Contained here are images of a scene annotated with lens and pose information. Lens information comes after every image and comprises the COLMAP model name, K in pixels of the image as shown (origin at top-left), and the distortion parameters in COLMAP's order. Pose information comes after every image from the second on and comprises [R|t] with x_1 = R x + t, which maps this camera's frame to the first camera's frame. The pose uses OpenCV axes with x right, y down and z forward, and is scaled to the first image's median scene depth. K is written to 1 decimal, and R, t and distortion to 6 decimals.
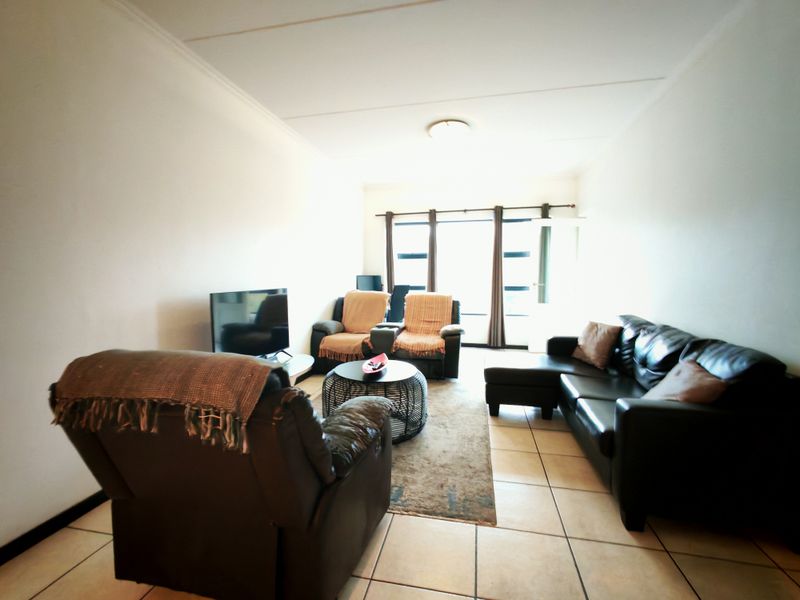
lens RADIAL K [[368.9, 0, 396.9], [0, 368.9, 300.8], [0, 0, 1]] dist [0.000259, 0.000015]
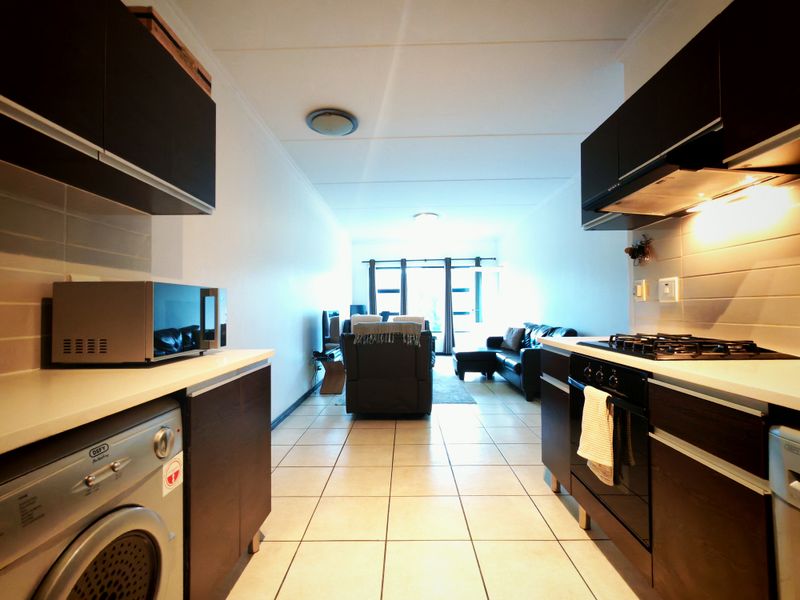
lens RADIAL K [[368.9, 0, 396.9], [0, 368.9, 300.8], [0, 0, 1]] dist [0.000259, 0.000015]
pose [[0.981405, -0.003320, 0.191921, -0.211448], [0.021261, 0.995578, -0.091498, 0.047375], [-0.190769, 0.093876, 0.977136, -0.394458]]
